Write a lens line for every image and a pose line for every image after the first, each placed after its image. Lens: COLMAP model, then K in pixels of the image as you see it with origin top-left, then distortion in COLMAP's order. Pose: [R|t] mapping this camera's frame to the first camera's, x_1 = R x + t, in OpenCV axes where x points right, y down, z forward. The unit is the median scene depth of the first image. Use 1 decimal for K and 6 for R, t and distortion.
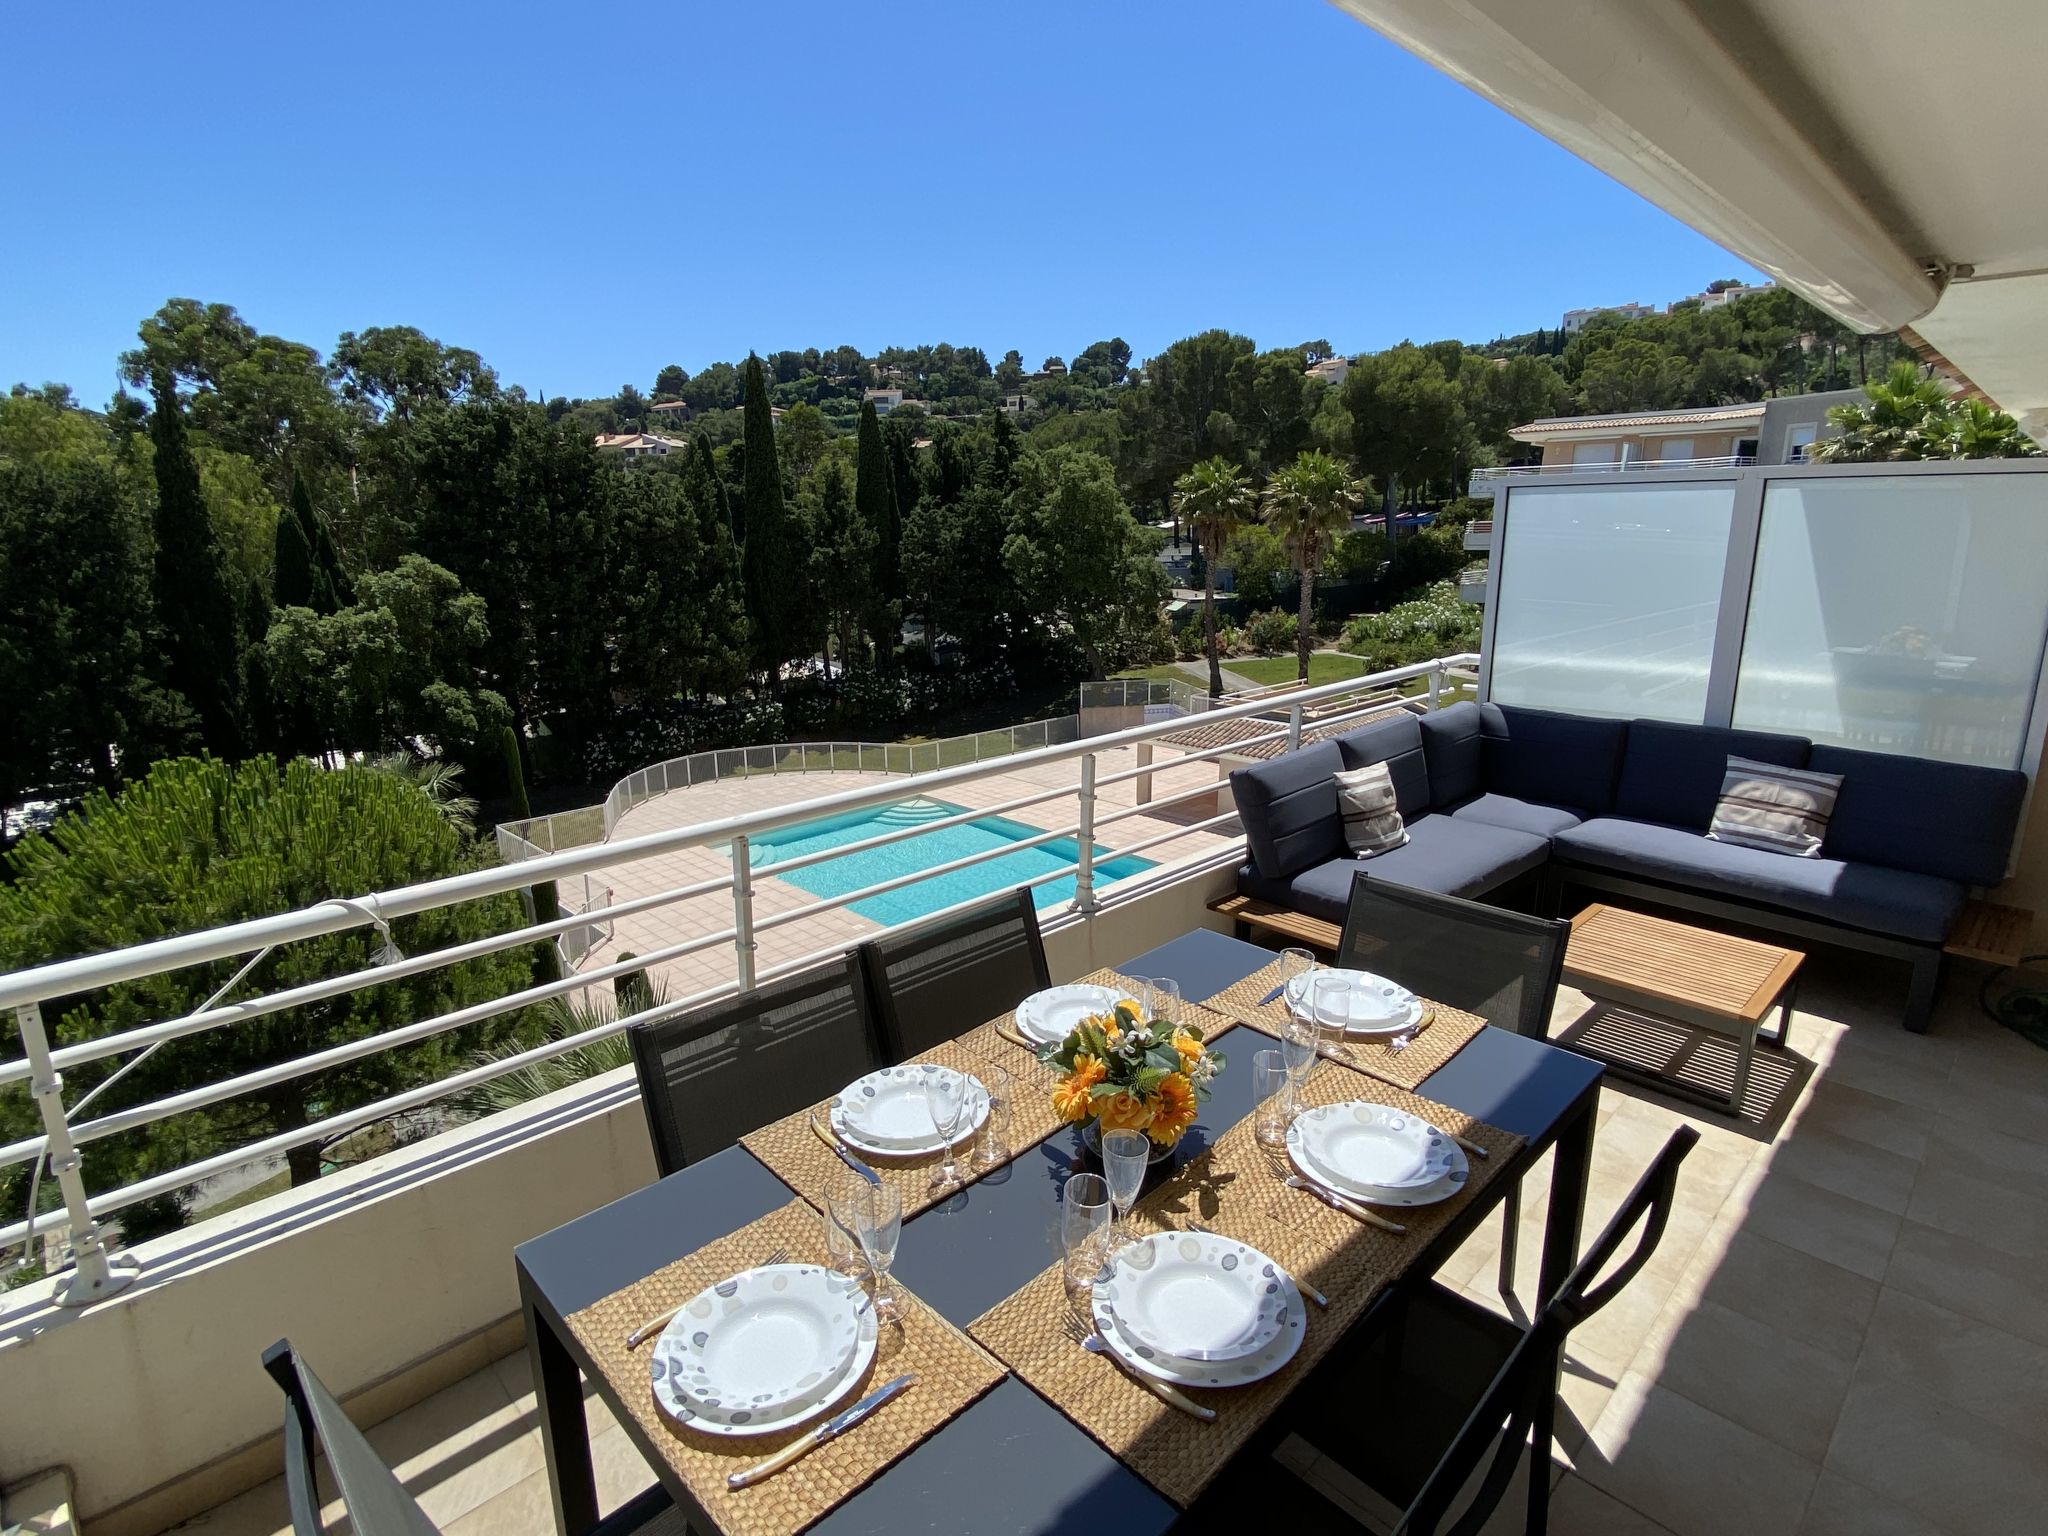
lens RADIAL K [[1037.9, 0, 1021.6], [0, 1037.9, 771.3], [0, 0, 1]] dist [0.036625, -0.033355]
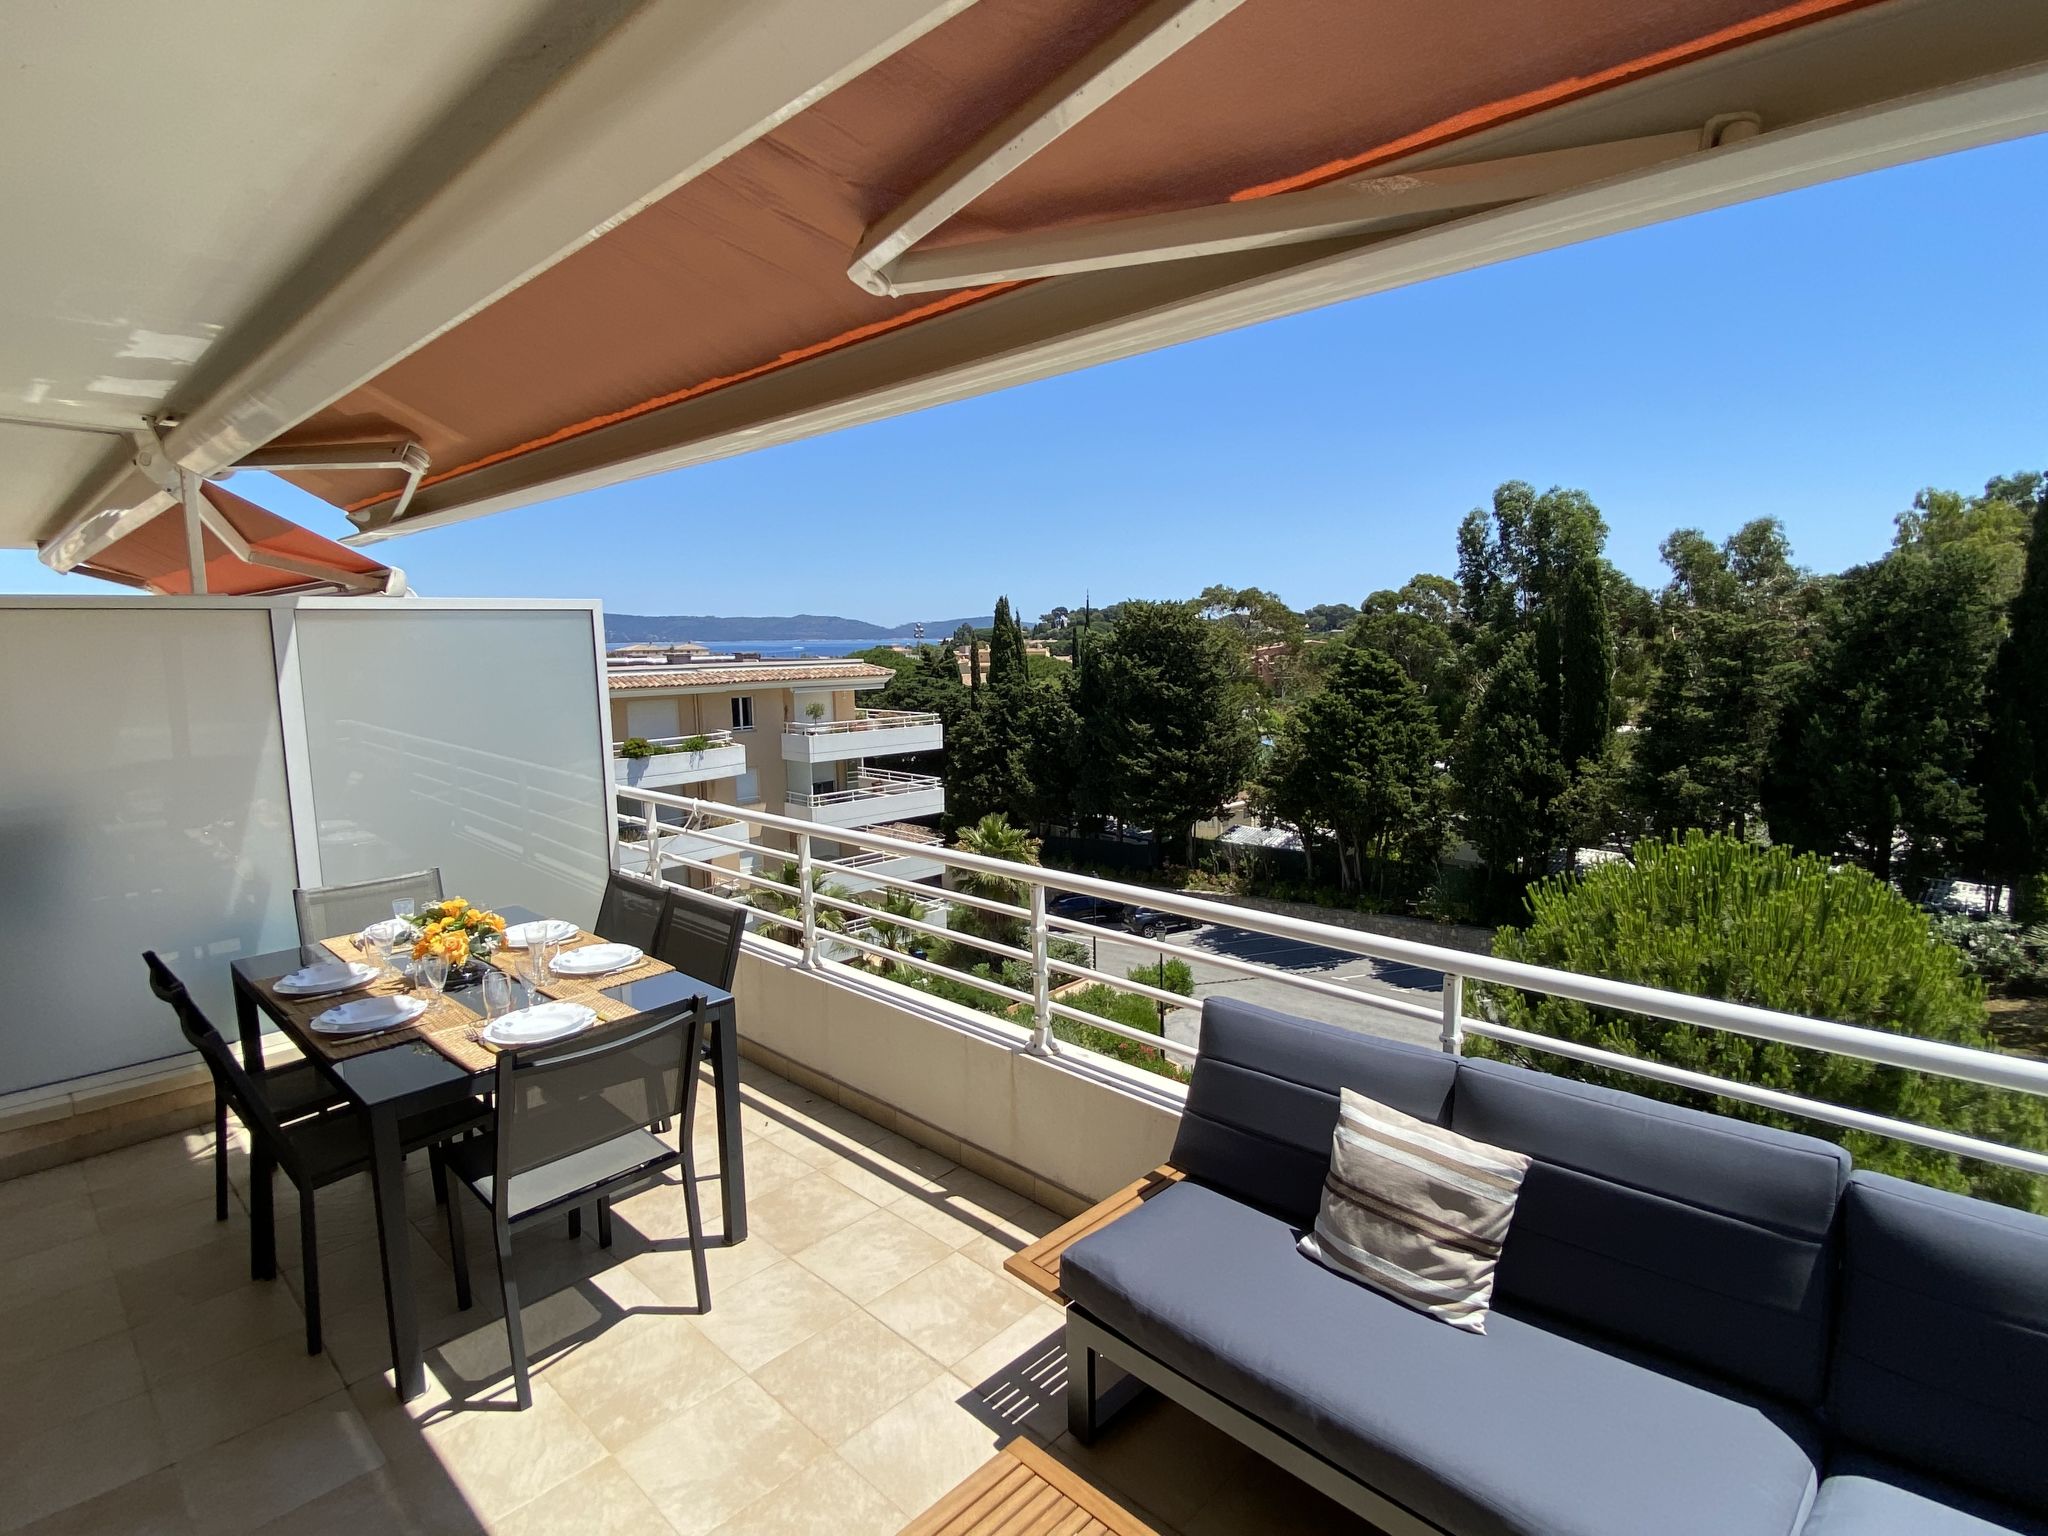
lens RADIAL K [[1049.1, 0, 1022.5], [0, 1049.1, 773.3], [0, 0, 1]] dist [0.005782, -0.009500]
pose [[0.037854, 0.144798, -0.988737, 0.075726], [-0.220271, 0.966318, 0.133082, -0.018541], [0.974704, 0.212752, 0.068474, 0.069529]]
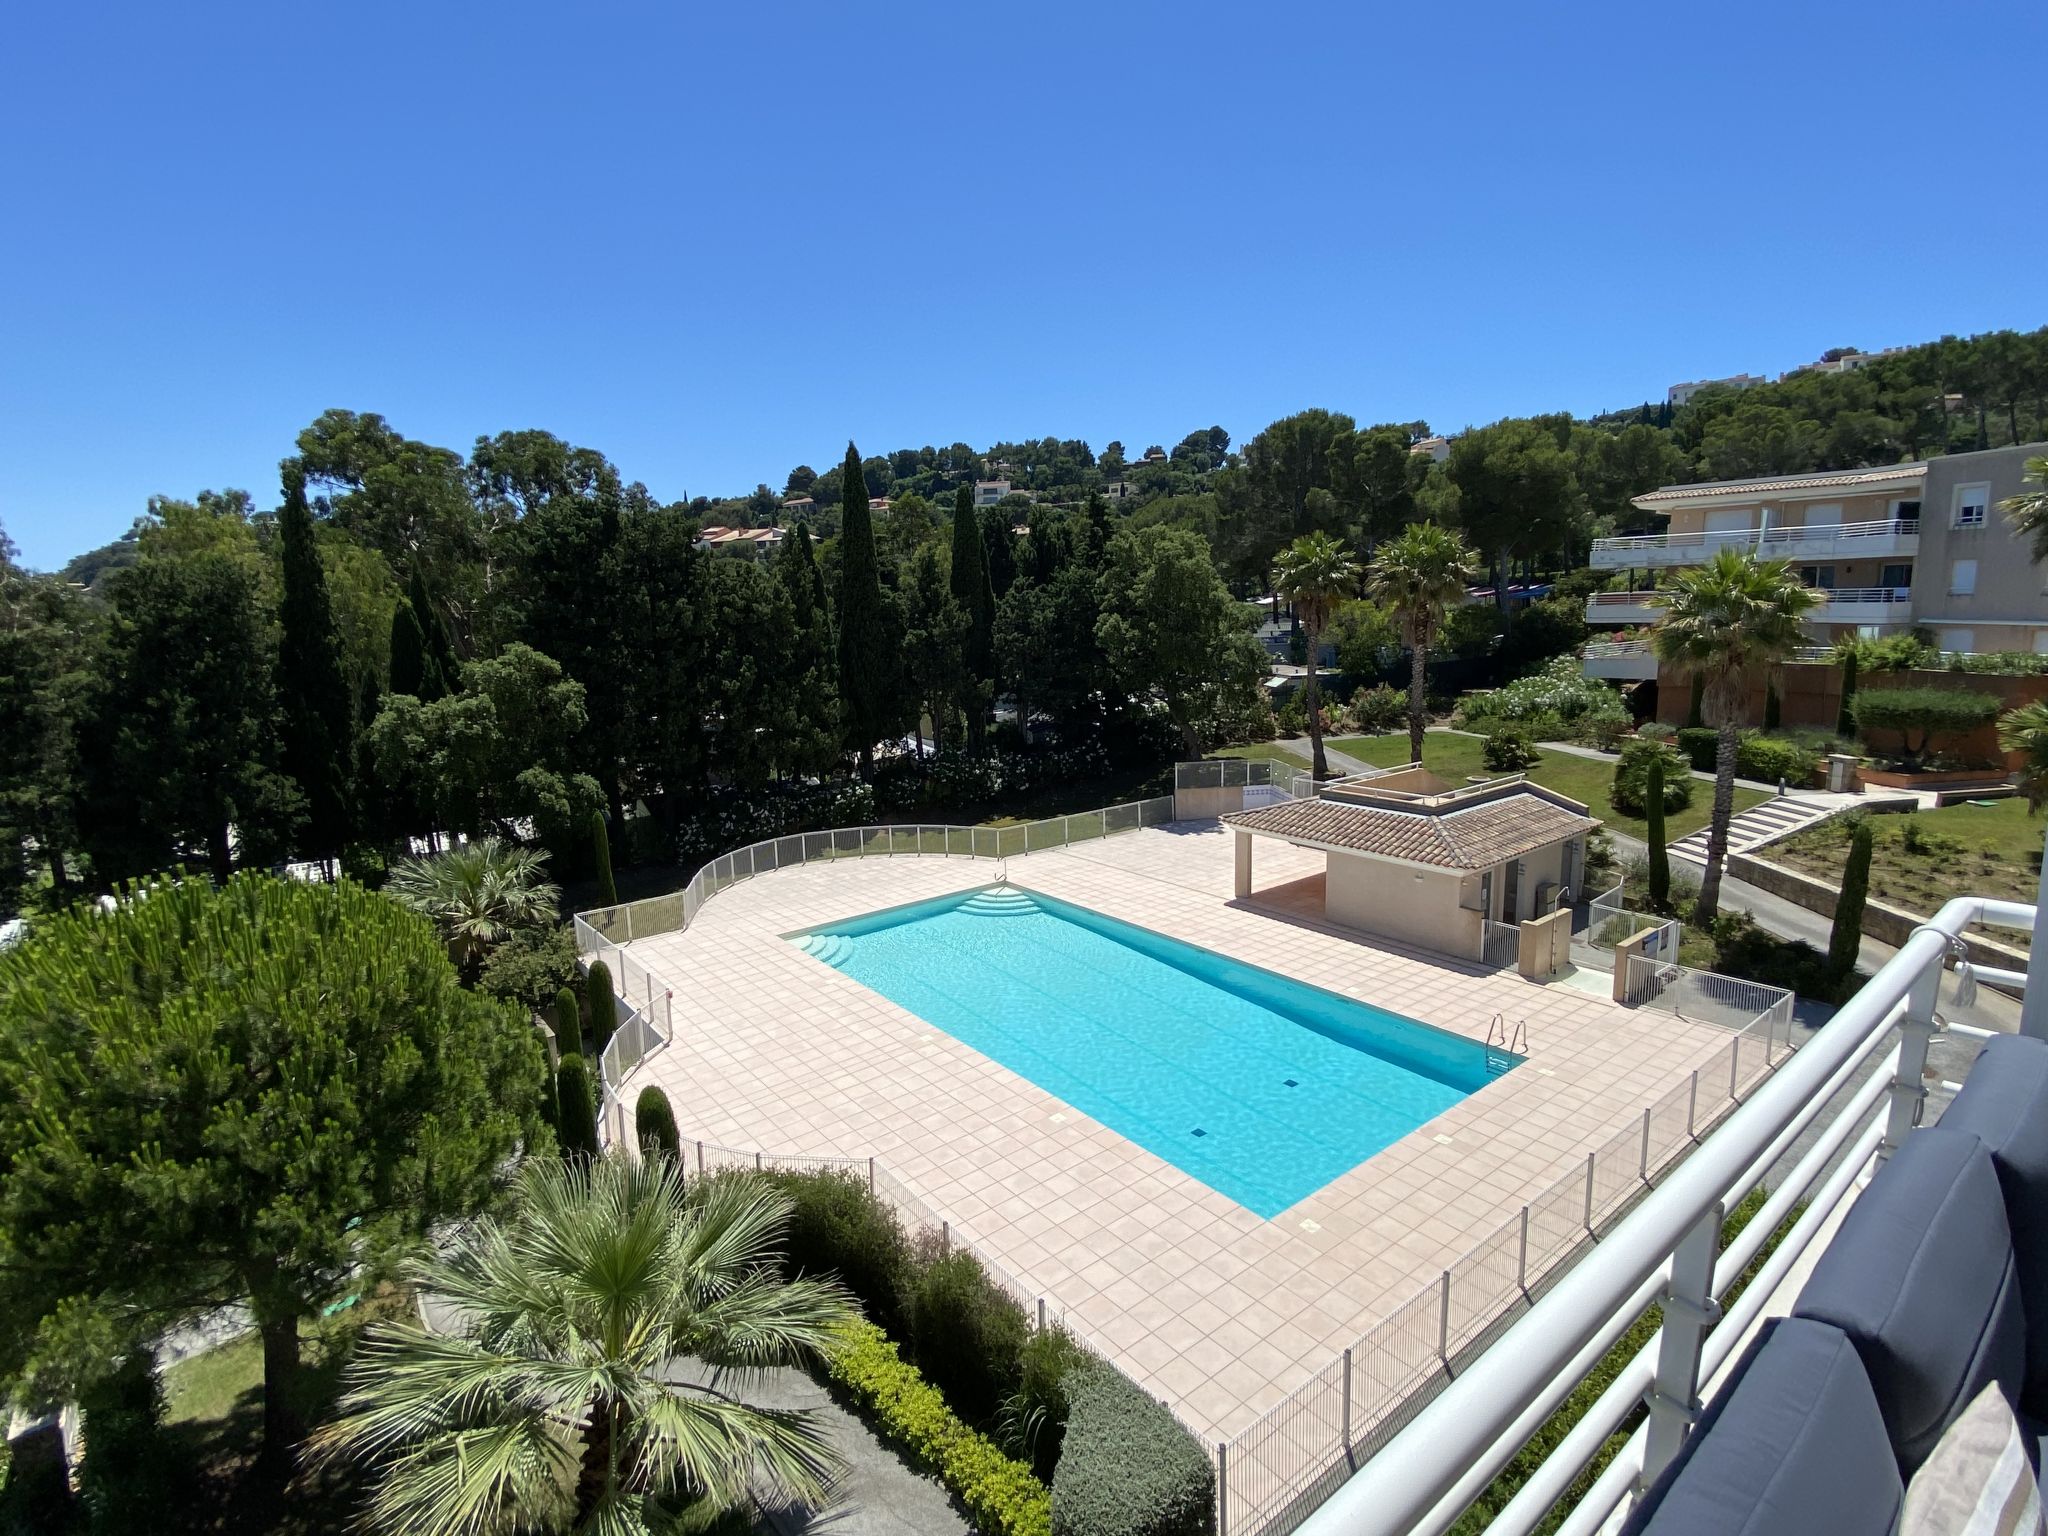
lens RADIAL K [[996.2, 0, 1013.5], [0, 996.2, 767.2], [0, 0, 1]] dist [0.048182, -0.041861]
pose [[0.994019, 0.001987, -0.109191, 0.008916], [-0.009713, 0.997480, -0.070274, -0.016710], [0.108776, 0.070914, 0.991534, 0.067937]]
